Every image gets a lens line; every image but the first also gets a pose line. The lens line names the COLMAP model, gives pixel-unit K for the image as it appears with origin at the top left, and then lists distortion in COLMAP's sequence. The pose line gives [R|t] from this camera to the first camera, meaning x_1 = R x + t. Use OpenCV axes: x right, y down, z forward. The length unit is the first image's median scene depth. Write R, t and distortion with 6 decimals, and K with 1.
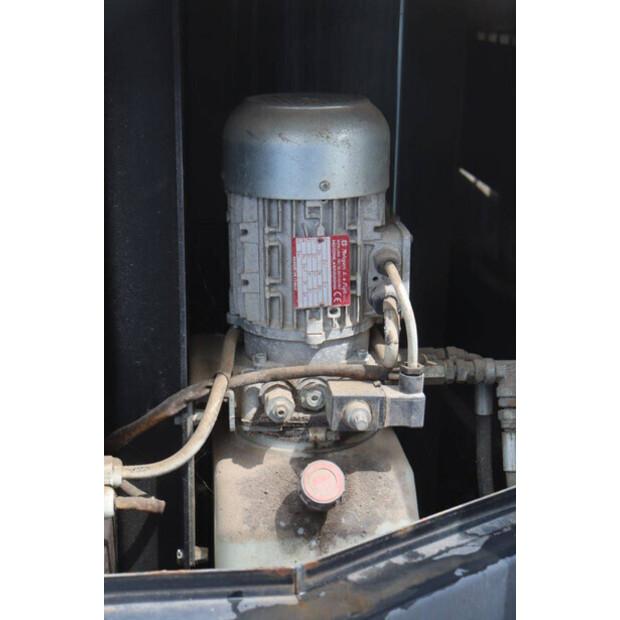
lens RADIAL K [[1068.7, 0, 306.6], [0, 1068.7, 307.3], [0, 0, 1]] dist [0.106849, 0.000000]
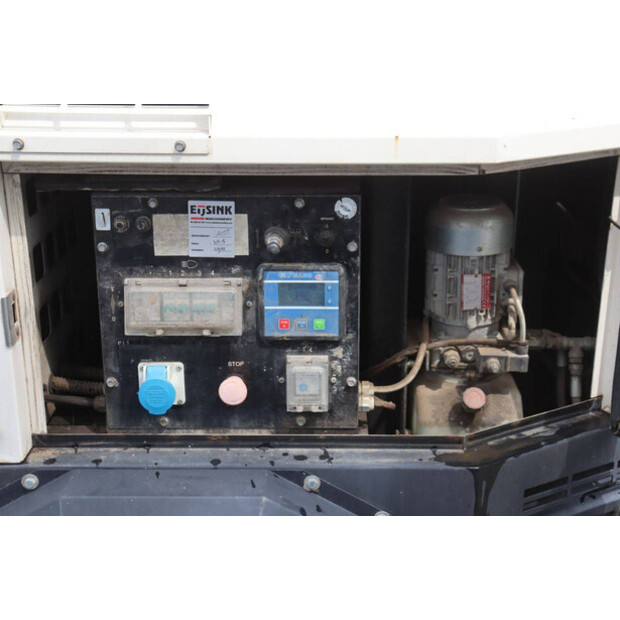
lens RADIAL K [[906.6, 0, 309.3], [0, 906.6, 311.8], [0, 0, 1]] dist [0.071790, 0.000000]
pose [[0.991439, 0.023679, -0.128407, -0.073266], [-0.016800, 0.998378, 0.054394, -0.080714], [0.129486, -0.051772, 0.990229, -0.678967]]
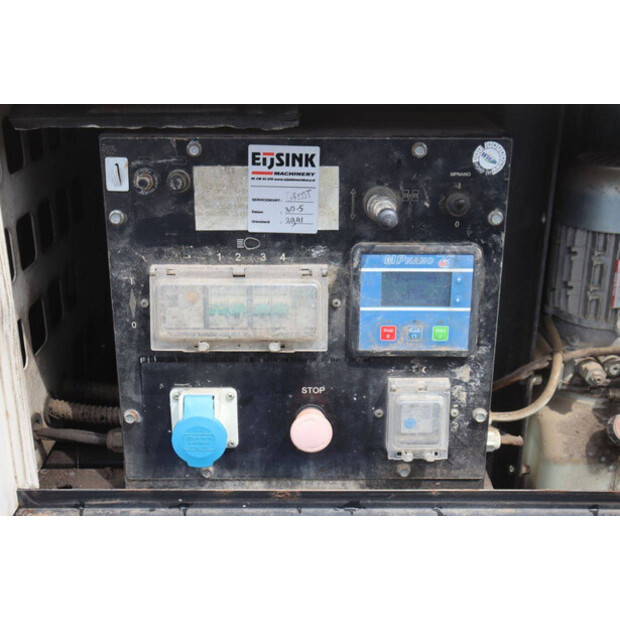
lens RADIAL K [[784.8, 0, 313.2], [0, 784.8, 313.6], [0, 0, 1]] dist [0.012972, 0.000000]
pose [[0.993495, 0.028121, -0.110347, -0.288163], [-0.018867, 0.996285, 0.084030, -0.071796], [0.112300, -0.081402, 0.990335, -0.086670]]
